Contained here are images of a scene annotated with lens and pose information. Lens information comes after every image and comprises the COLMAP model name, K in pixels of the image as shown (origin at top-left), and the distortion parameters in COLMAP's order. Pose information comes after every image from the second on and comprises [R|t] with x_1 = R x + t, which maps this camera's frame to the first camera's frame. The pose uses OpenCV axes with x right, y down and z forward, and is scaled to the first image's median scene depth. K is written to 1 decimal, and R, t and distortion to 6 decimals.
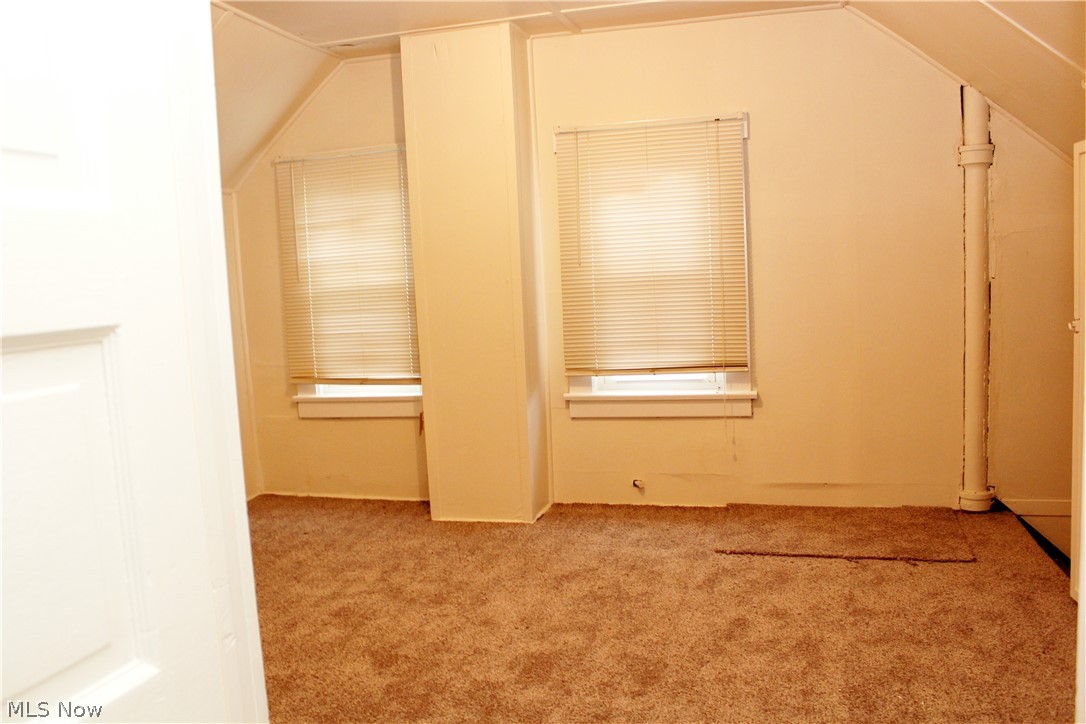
lens RADIAL K [[902.6, 0, 533.8], [0, 902.6, 361.6], [0, 0, 1]] dist [-0.164962, 0.147309]
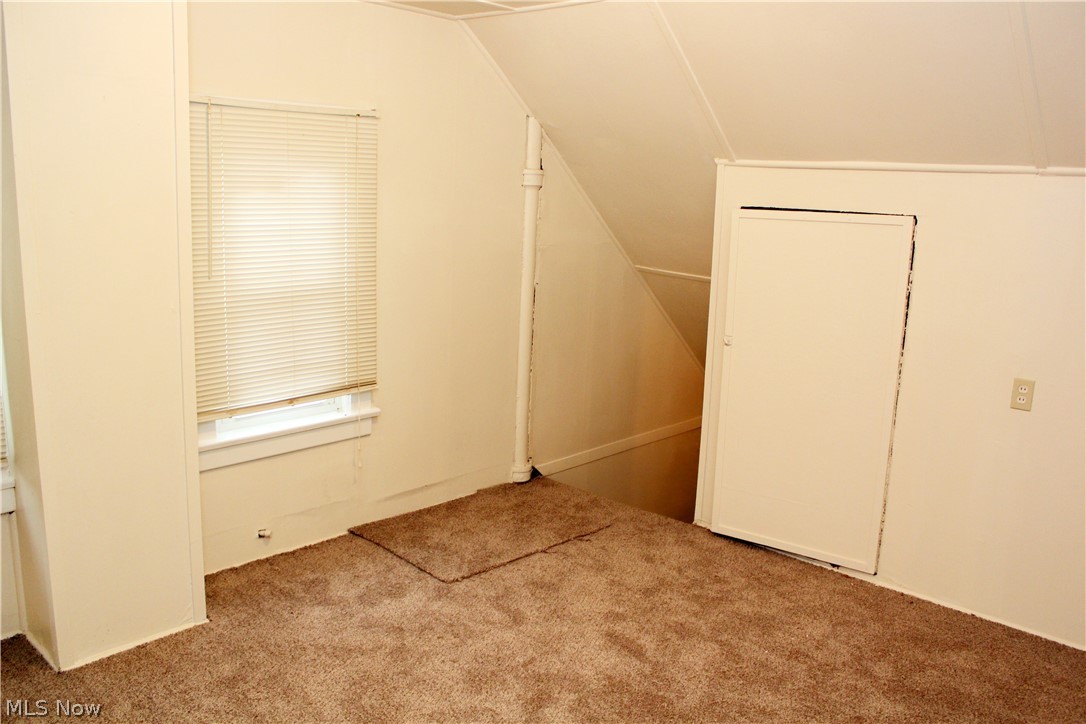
lens RADIAL K [[903.8, 0, 538.8], [0, 903.8, 367.6], [0, 0, 1]] dist [-0.164319, 0.155556]
pose [[0.443526, -0.115676, 0.888765, -0.551691], [0.028922, 0.992967, 0.114805, -0.120919], [-0.895795, -0.025214, 0.443752, 0.446039]]
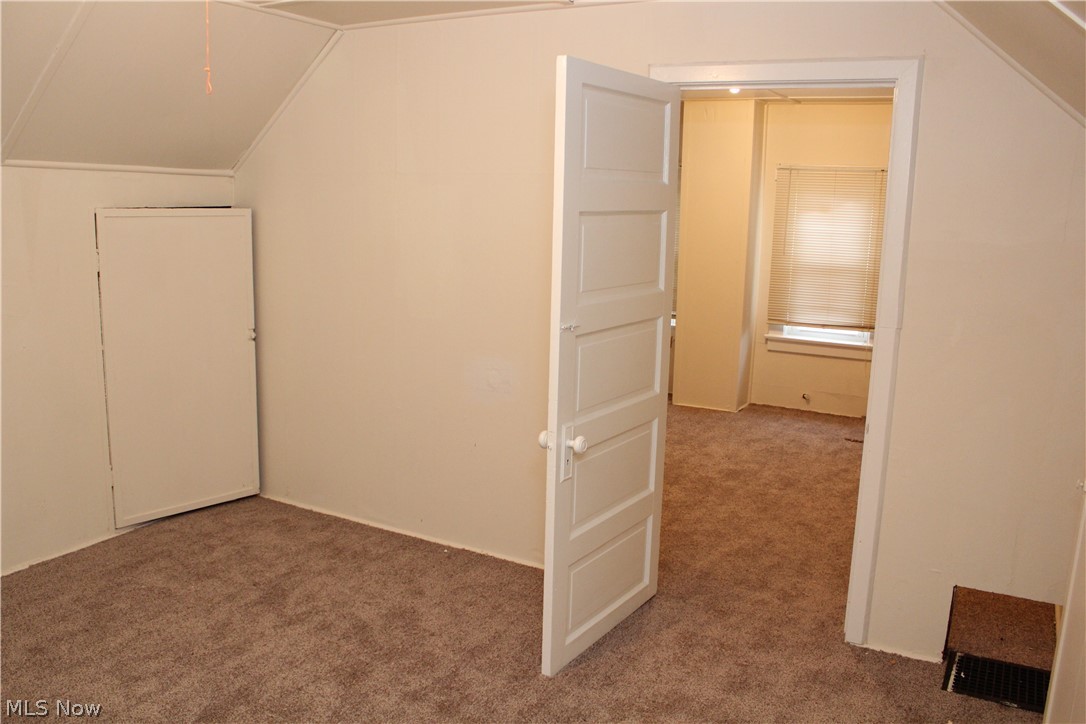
lens RADIAL K [[902.6, 0, 533.8], [0, 902.6, 361.6], [0, 0, 1]] dist [-0.164962, 0.147309]
pose [[0.969419, 0.111998, -0.218365, -0.013036], [-0.092255, 0.990838, 0.098632, -0.037401], [0.227411, -0.075471, 0.970870, -0.674875]]
